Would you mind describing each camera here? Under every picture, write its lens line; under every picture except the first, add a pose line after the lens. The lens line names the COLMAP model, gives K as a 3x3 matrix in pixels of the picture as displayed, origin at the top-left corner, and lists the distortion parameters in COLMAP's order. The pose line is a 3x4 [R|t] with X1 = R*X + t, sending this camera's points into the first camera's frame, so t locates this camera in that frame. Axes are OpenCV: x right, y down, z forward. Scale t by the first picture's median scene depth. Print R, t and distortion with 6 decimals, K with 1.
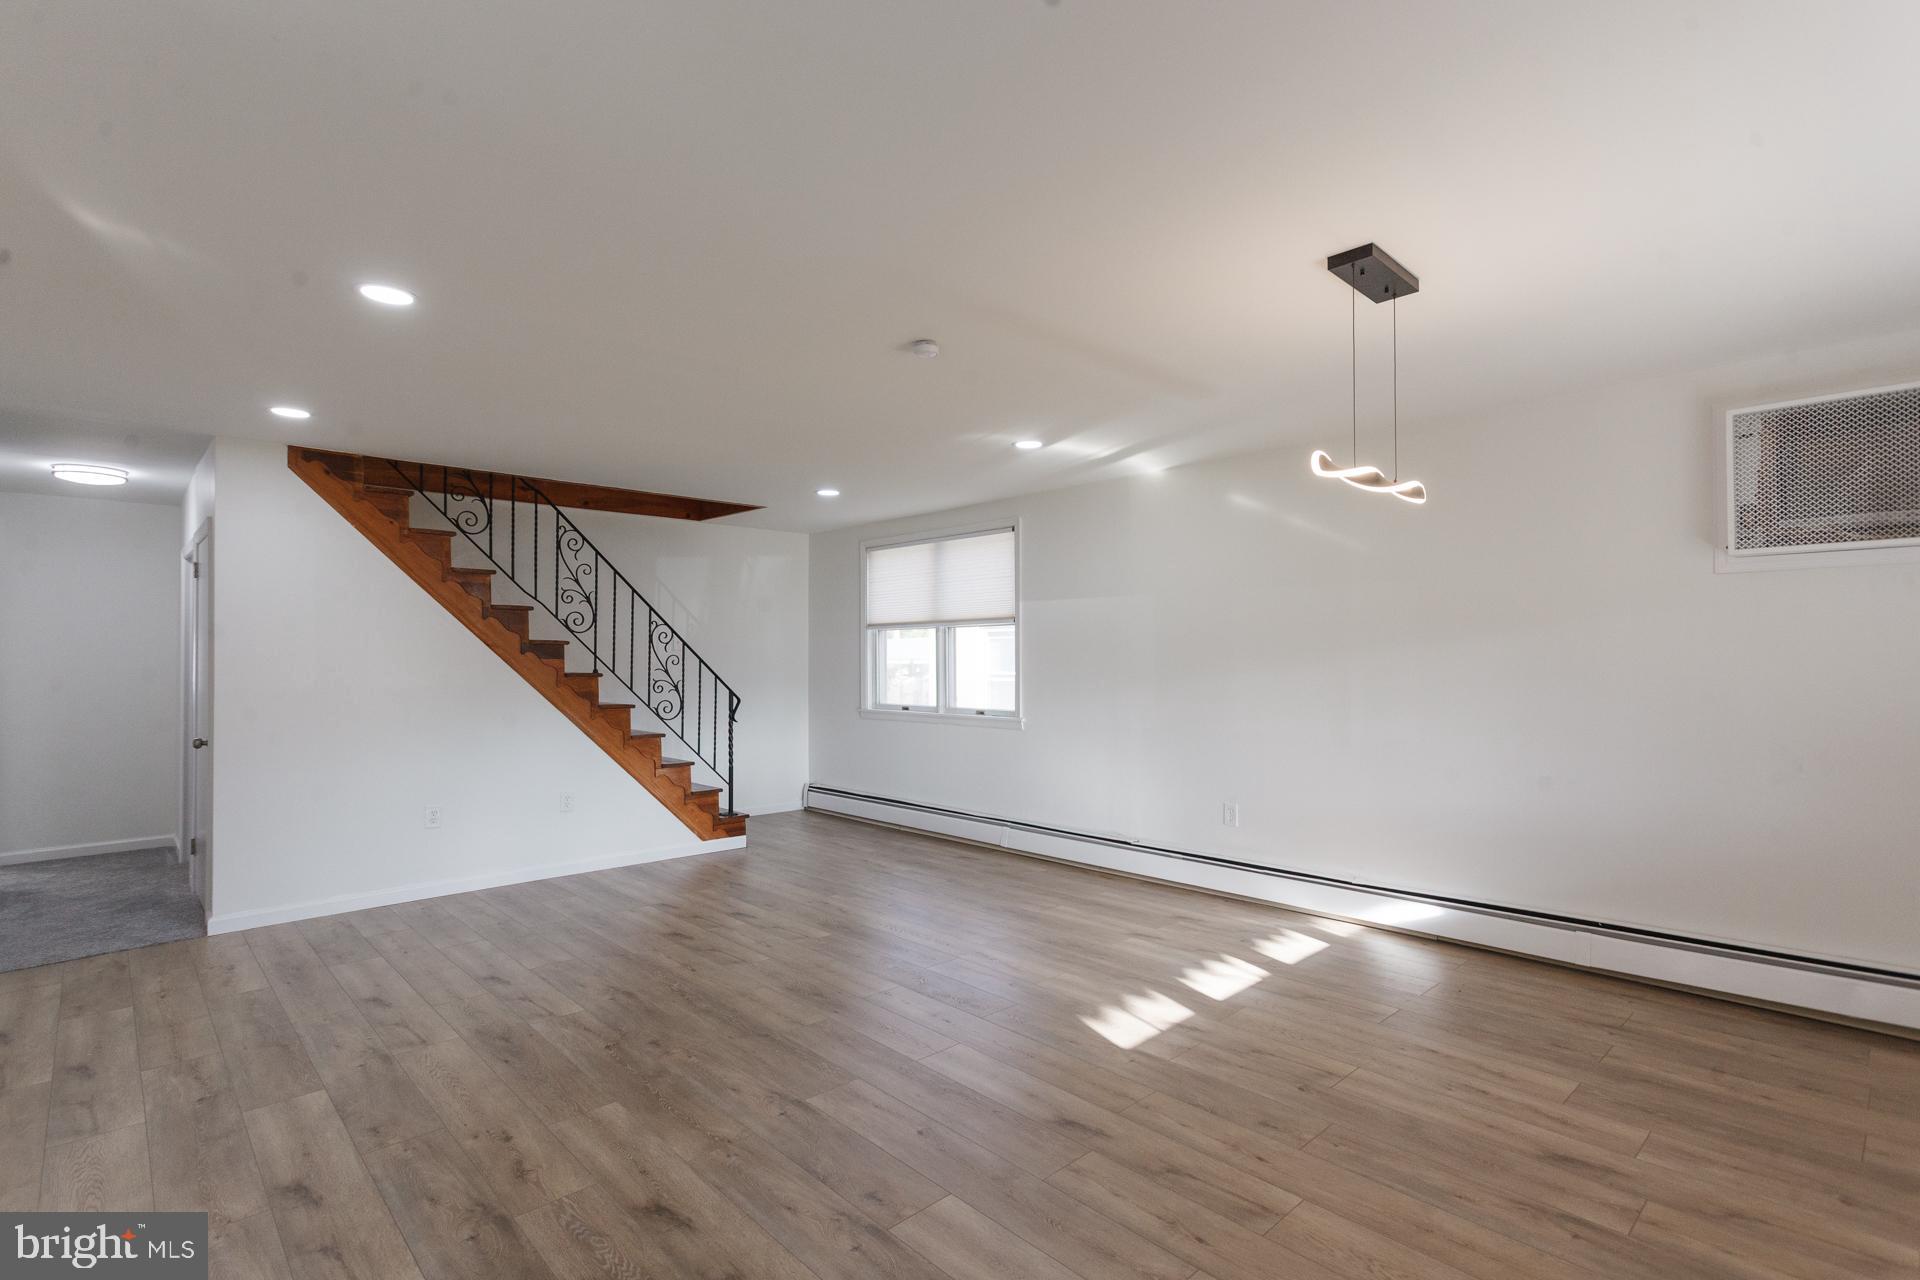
lens RADIAL K [[909.4, 0, 943.0], [0, 909.4, 646.2], [0, 0, 1]] dist [0.021739, -0.003479]
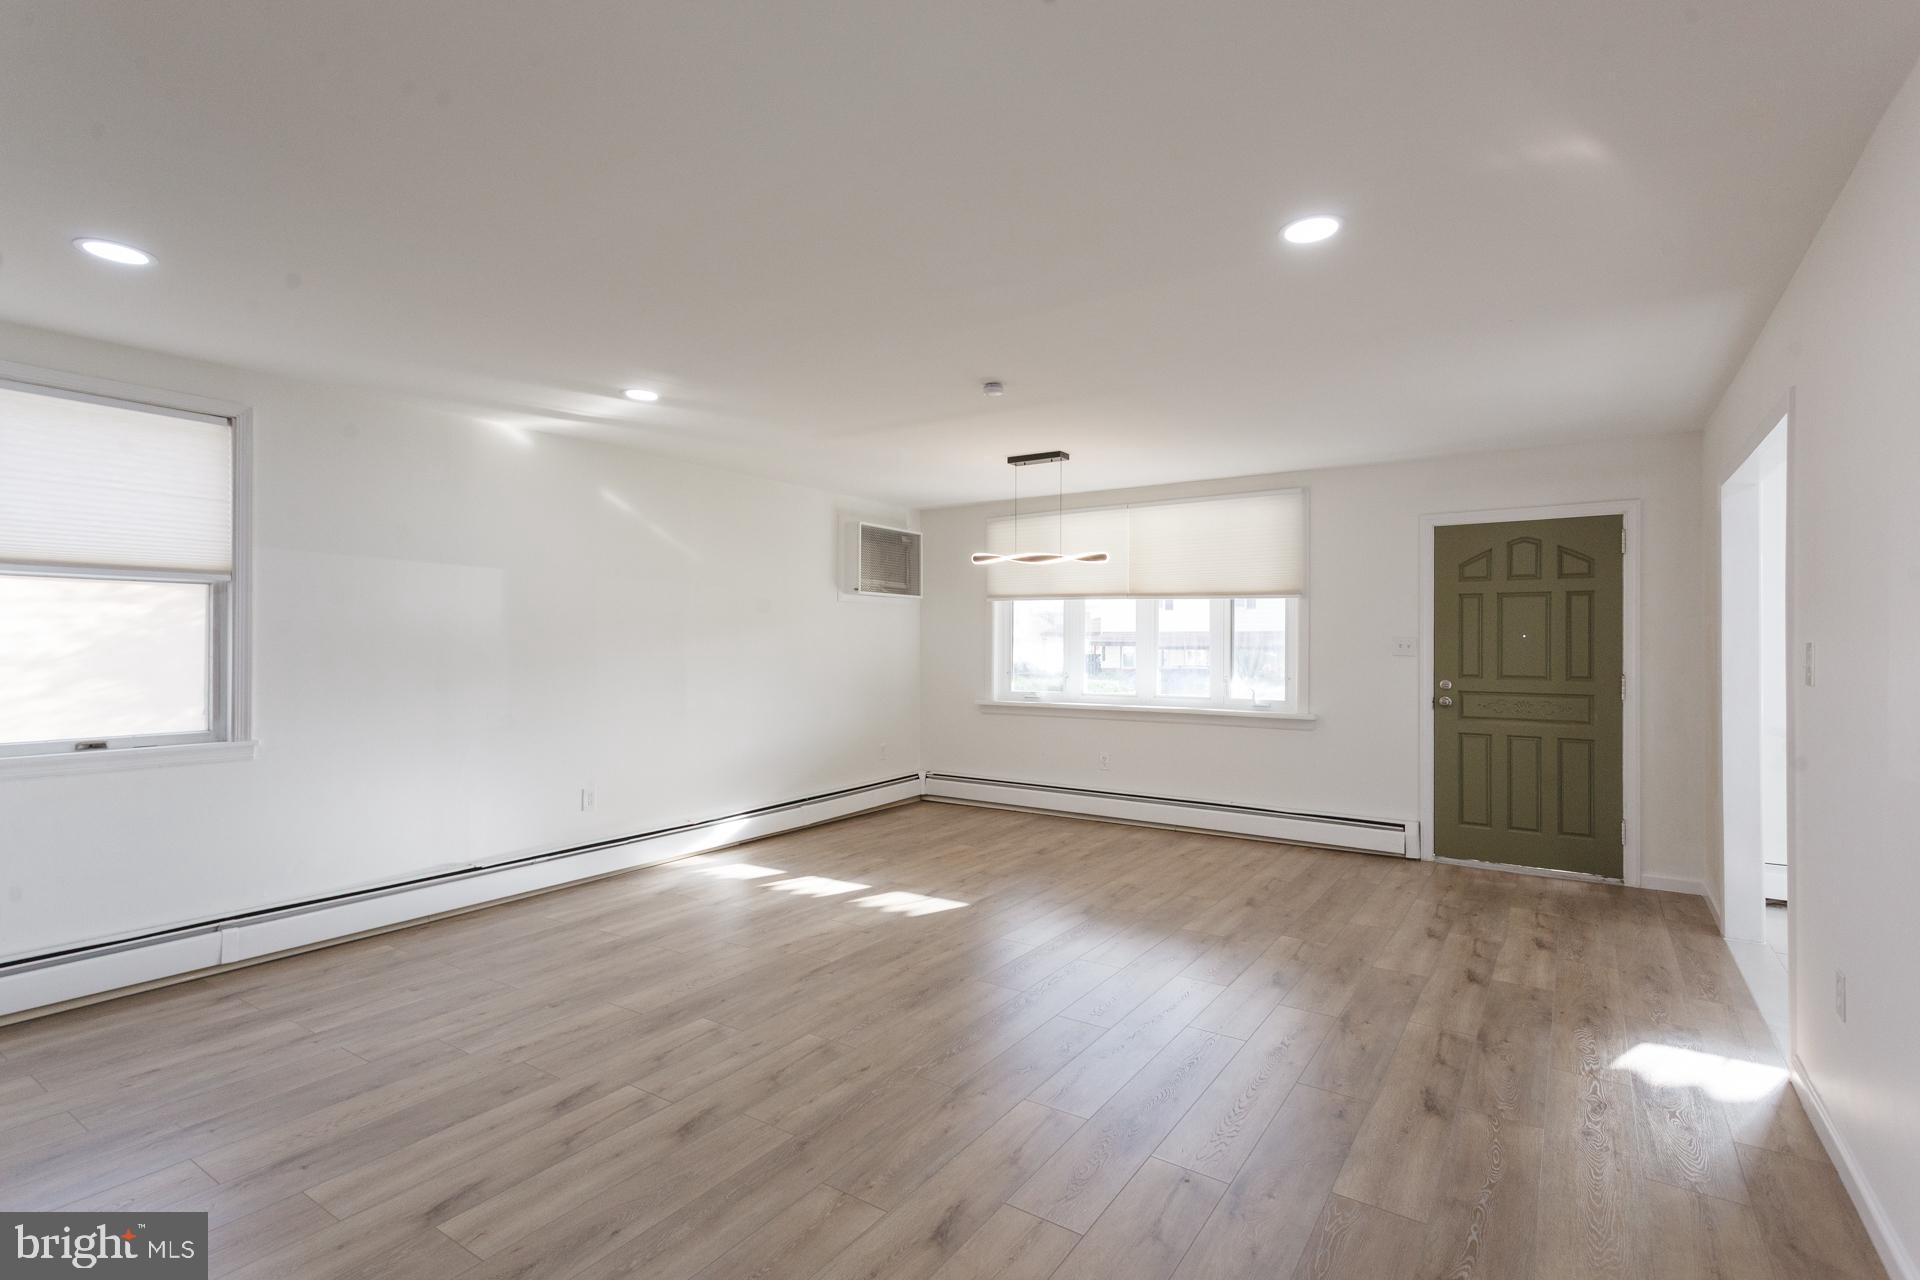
lens RADIAL K [[909.4, 0, 957.8], [0, 909.4, 650.6], [0, 0, 1]] dist [0.021739, -0.003479]
pose [[-0.226315, -0.001710, 0.974053, -0.790522], [-0.014262, 0.999897, -0.001558, 0.016782], [-0.973950, -0.014245, -0.226316, 0.868467]]
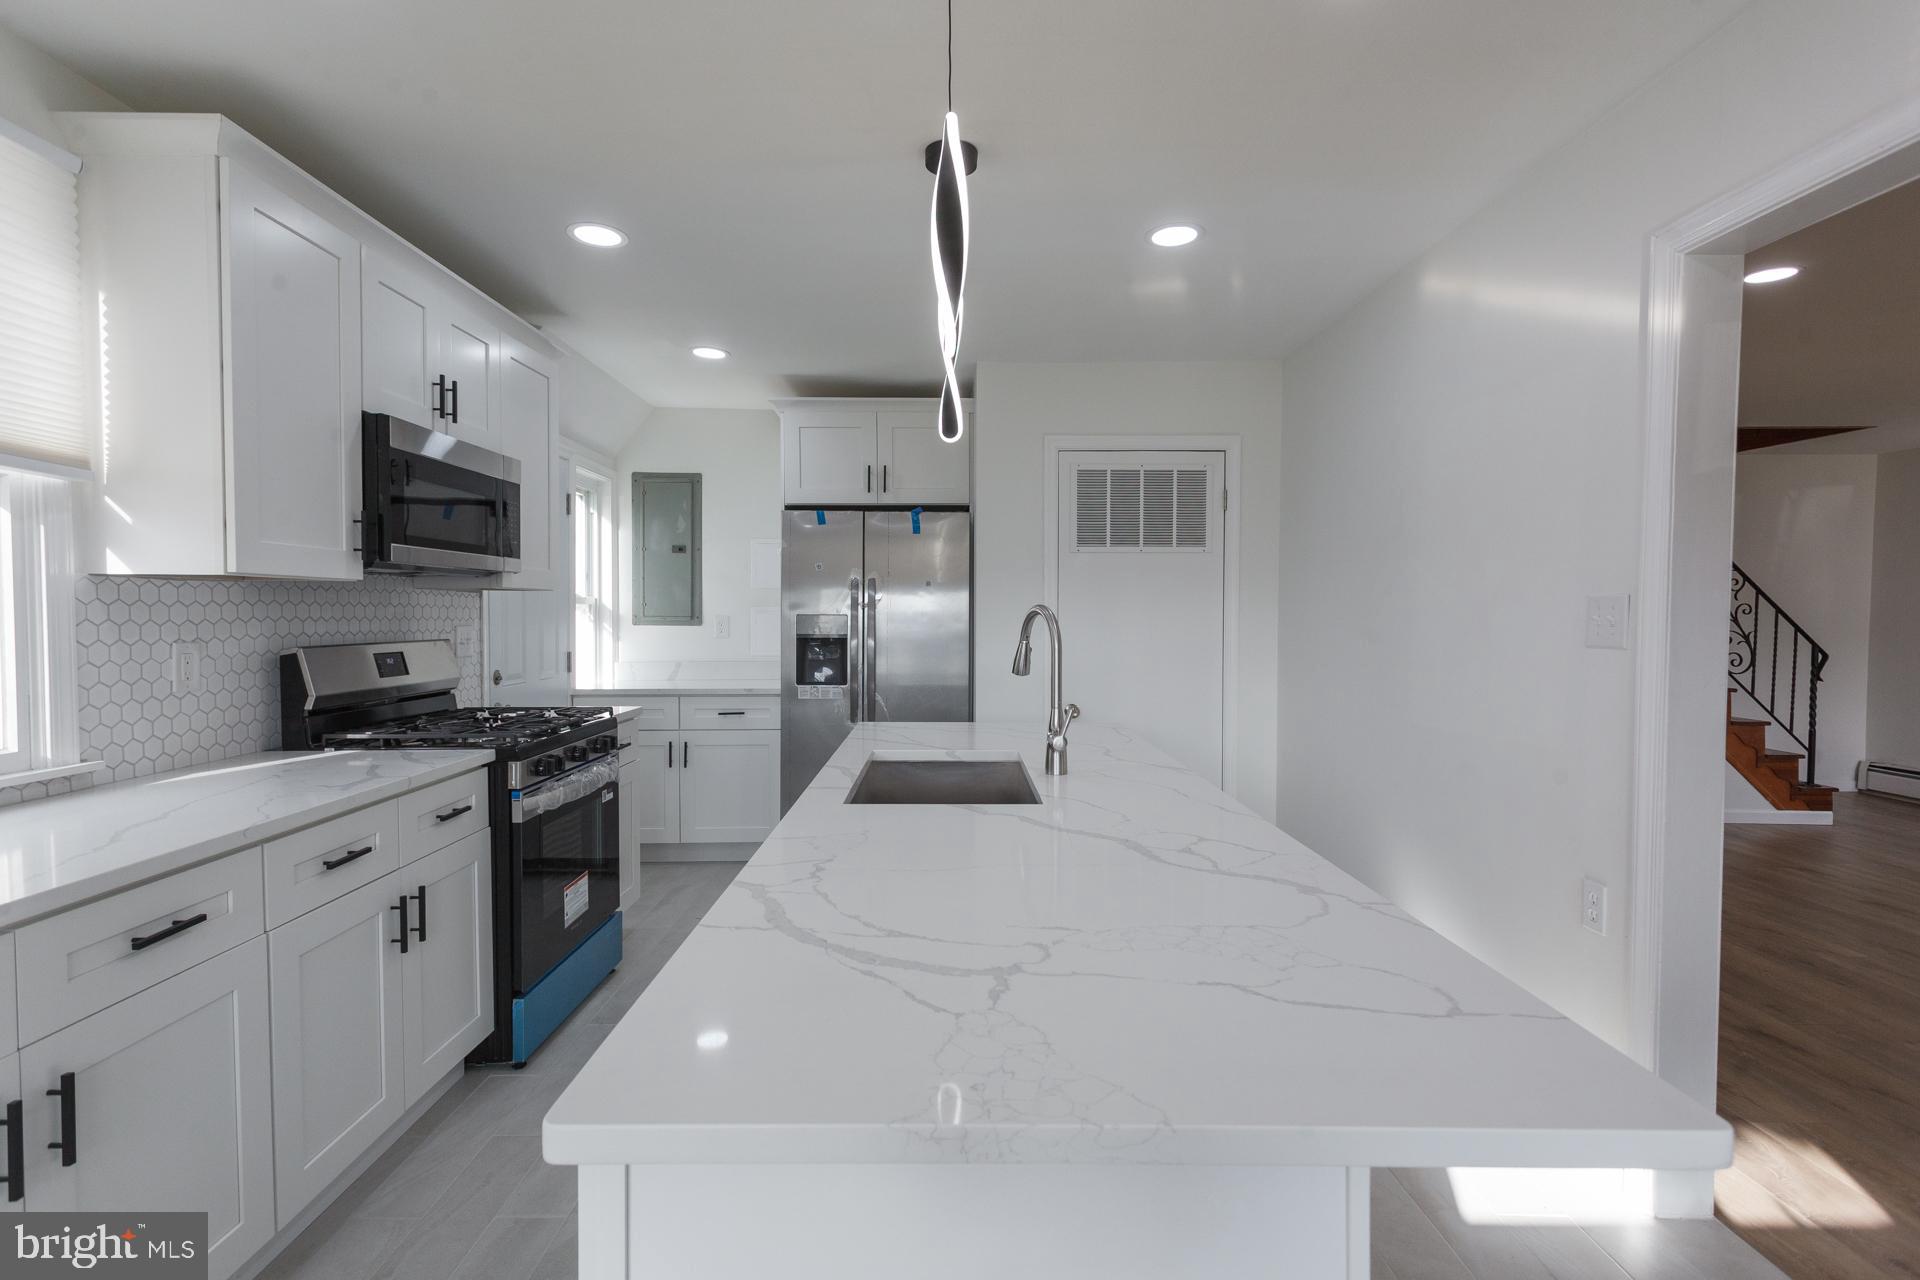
lens RADIAL K [[909.4, 0, 935.9], [0, 909.4, 633.0], [0, 0, 1]] dist [0.021739, -0.003479]
pose [[0.733872, 0.026244, -0.678781, -0.329326], [0.000638, 0.999226, 0.039324, 0.002290], [0.679288, -0.029292, 0.733287, -0.301280]]
